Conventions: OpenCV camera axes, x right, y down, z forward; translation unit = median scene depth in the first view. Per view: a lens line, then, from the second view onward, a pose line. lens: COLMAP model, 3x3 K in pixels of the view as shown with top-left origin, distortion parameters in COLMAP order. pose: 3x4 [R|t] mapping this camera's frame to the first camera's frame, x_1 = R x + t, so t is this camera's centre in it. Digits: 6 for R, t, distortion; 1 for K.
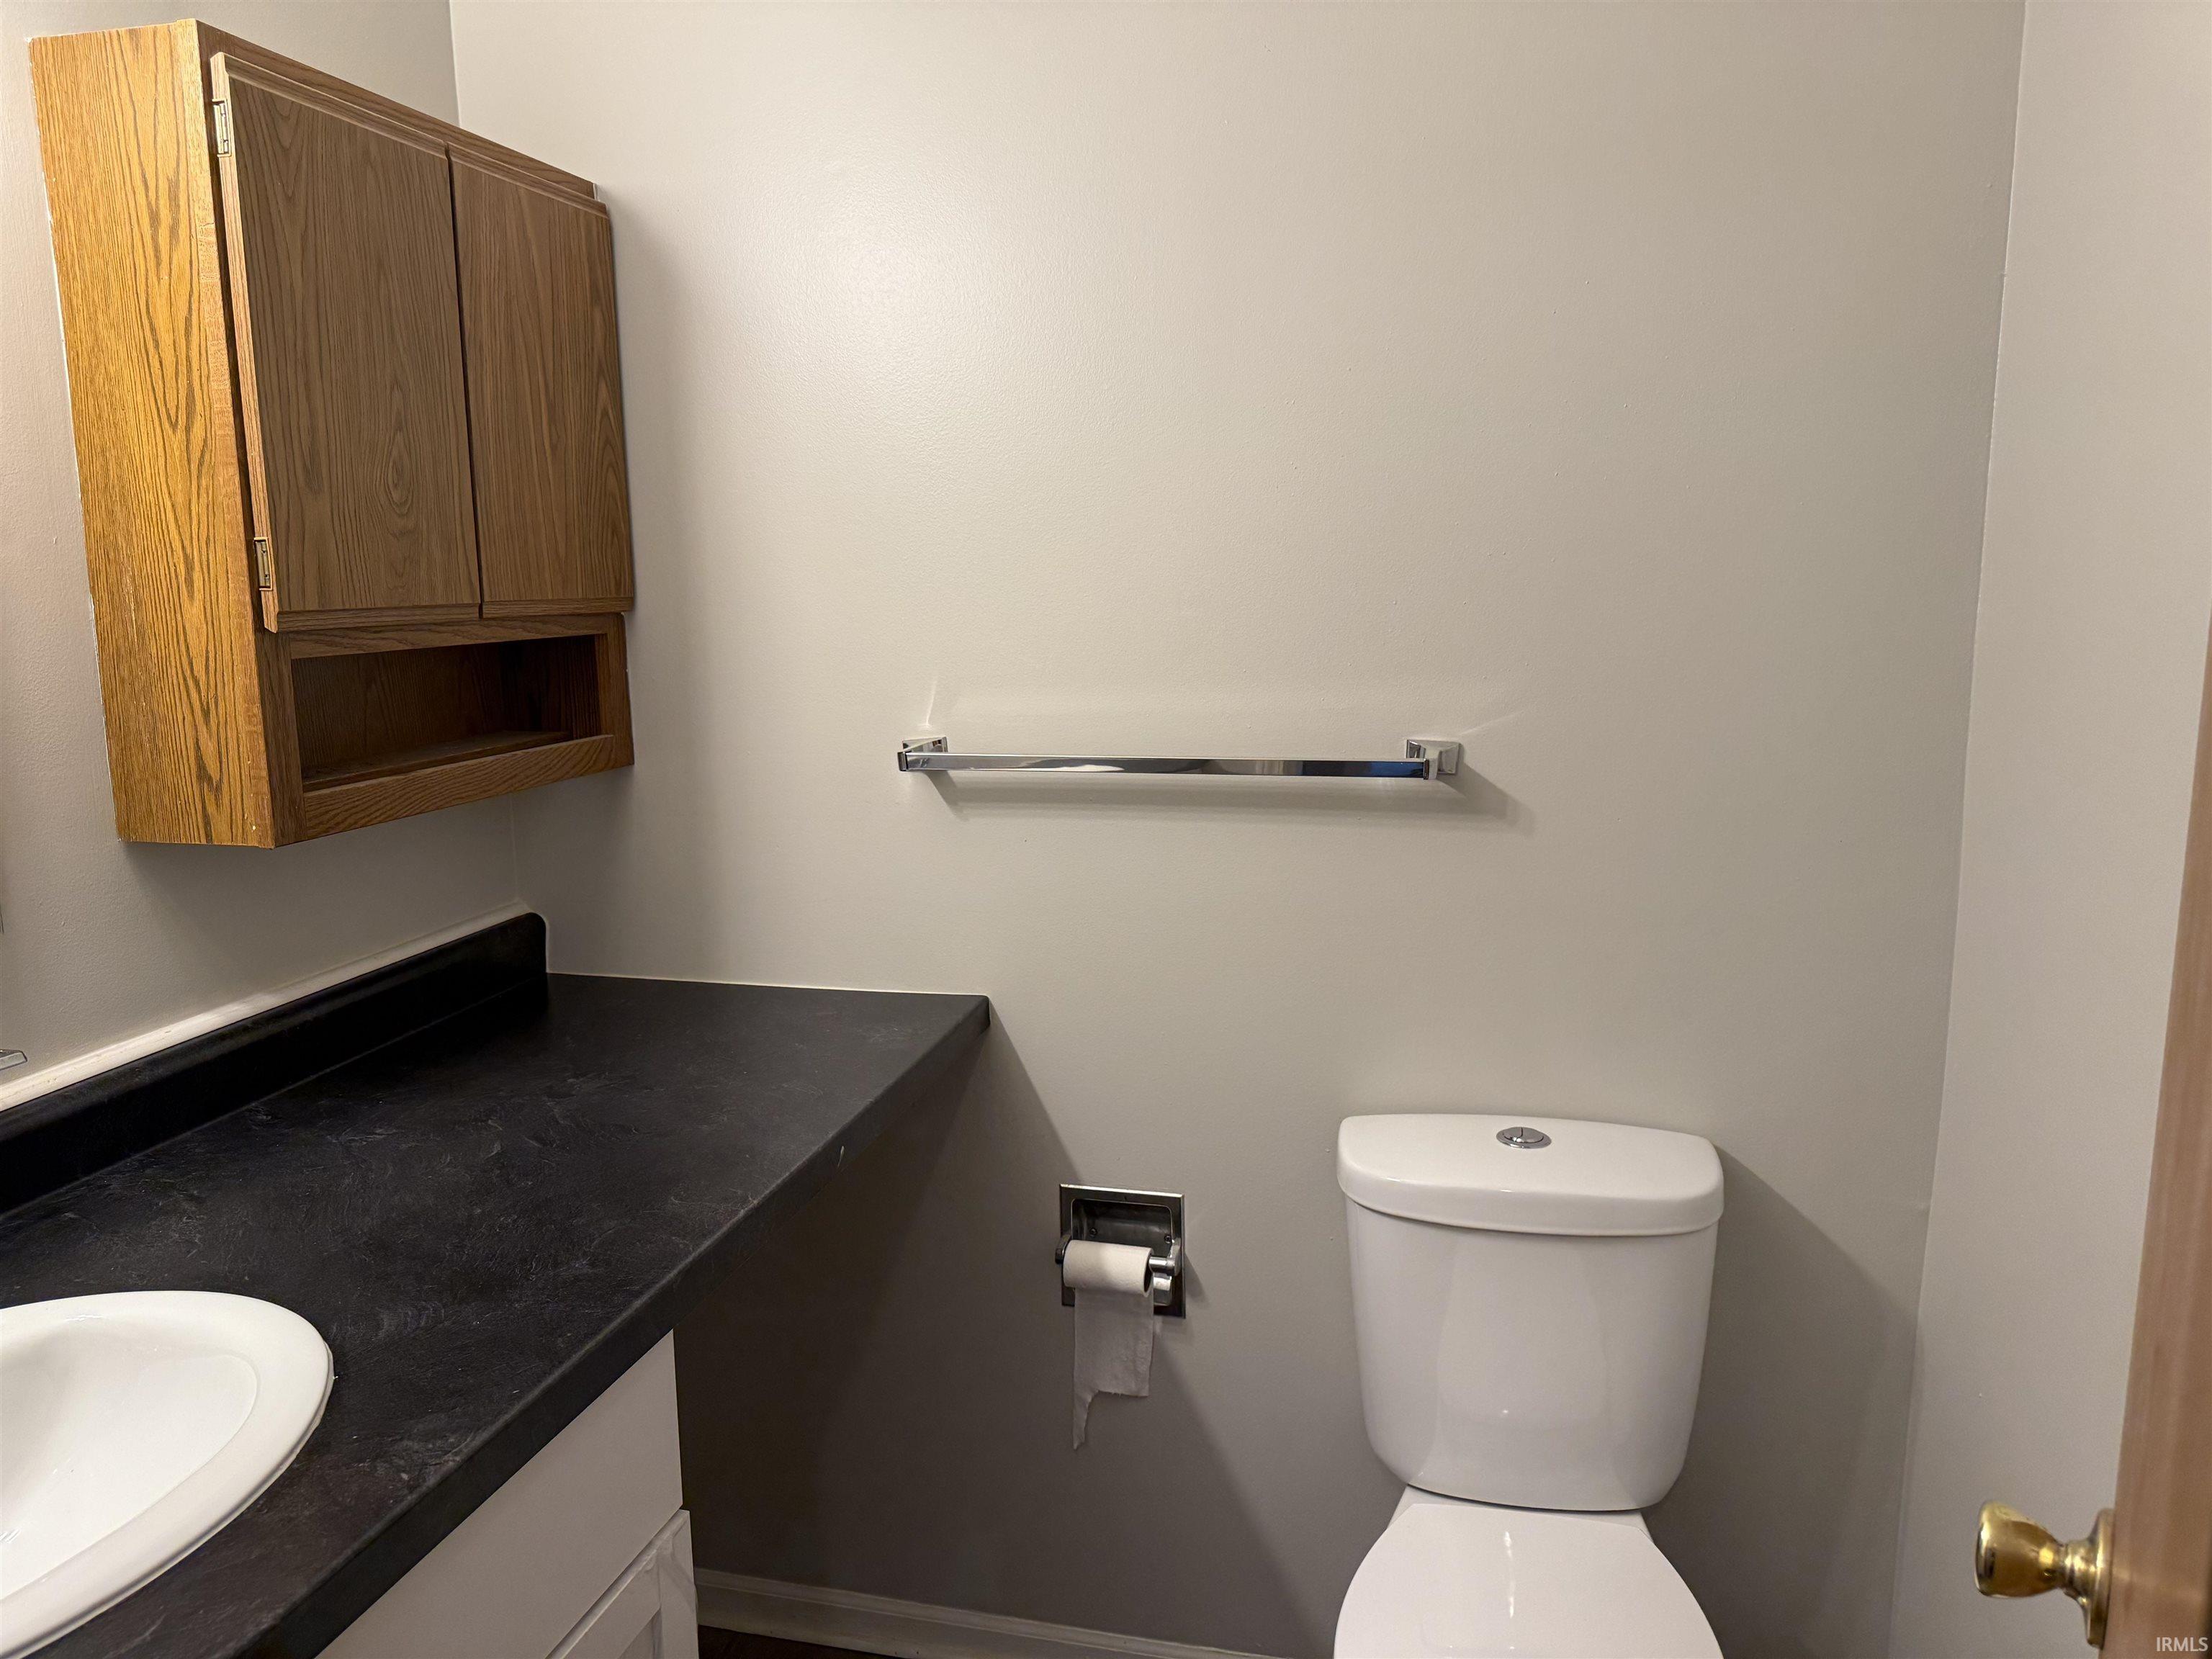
lens RADIAL K [[1516.5, 0, 1106.0], [0, 1516.5, 829.5], [0, 0, 1]] dist [0.161671, -0.161680]
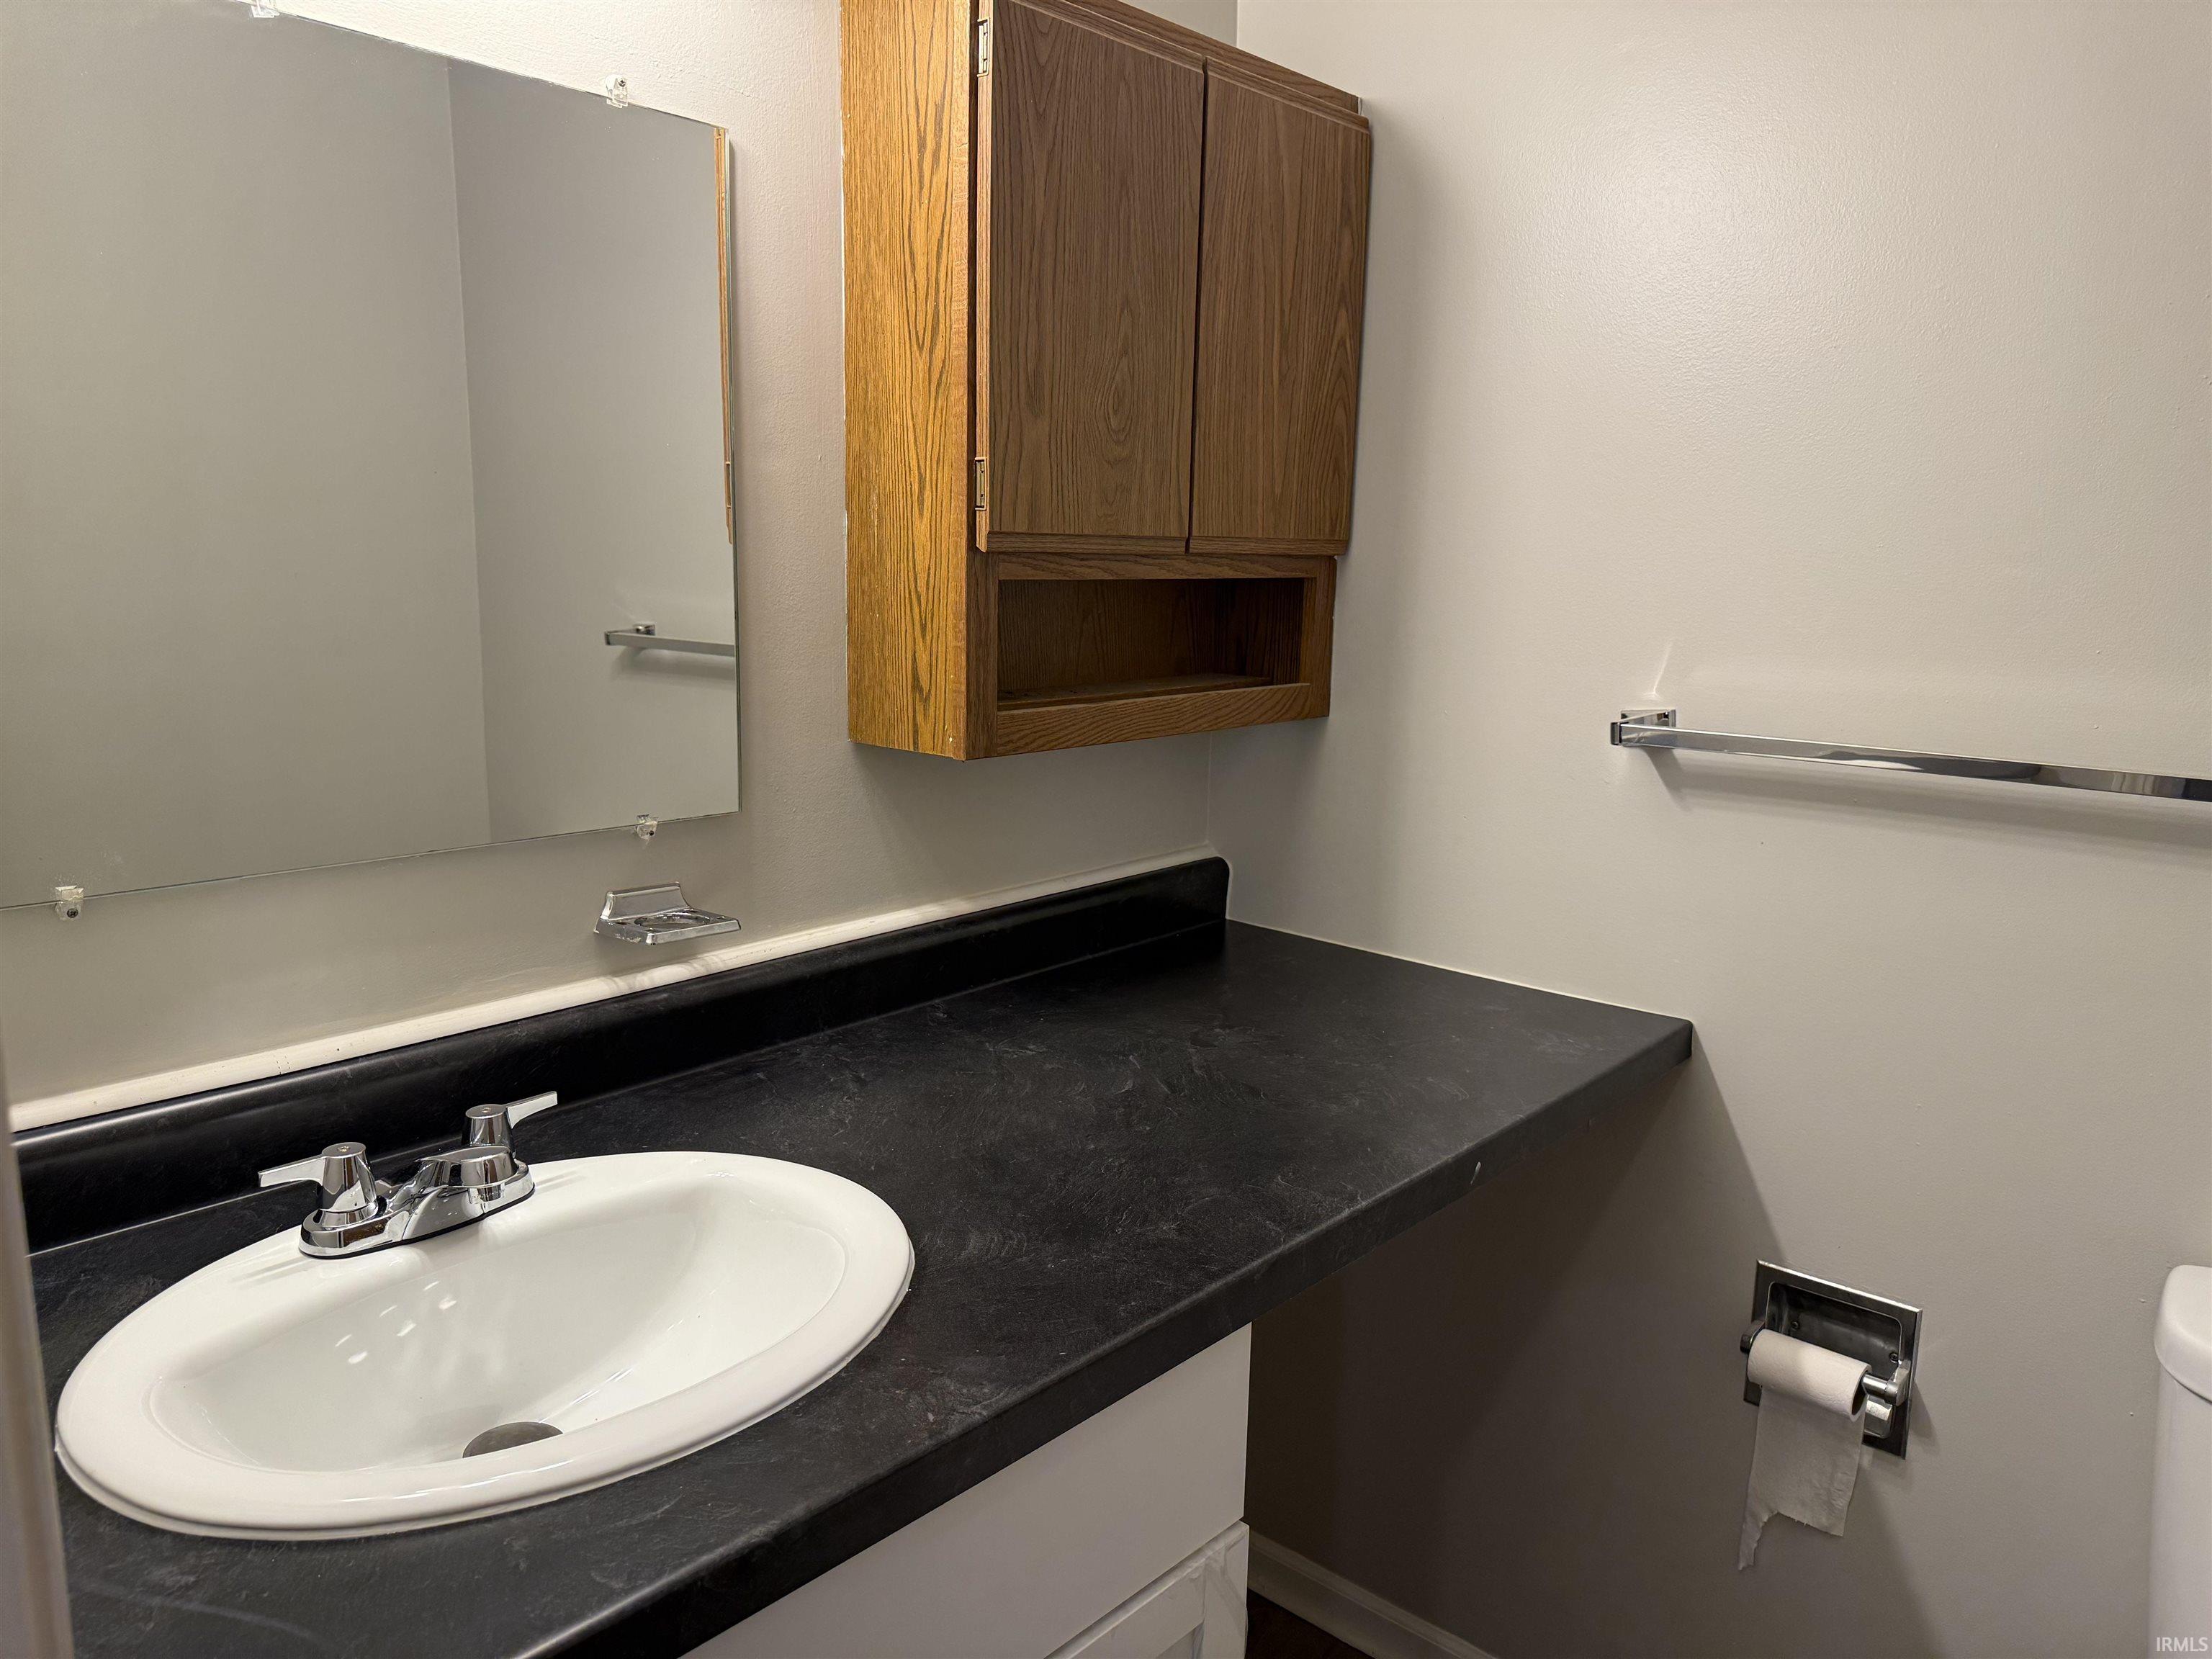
lens RADIAL K [[1474.3, 0, 1178.1], [0, 1474.3, 837.9], [0, 0, 1]] dist [0.170764, -0.320920]
pose [[0.889949, 0.111285, -0.442275, 0.032843], [-0.105115, 0.993714, 0.038526, 0.009408], [0.443782, 0.012204, 0.896052, 0.169091]]
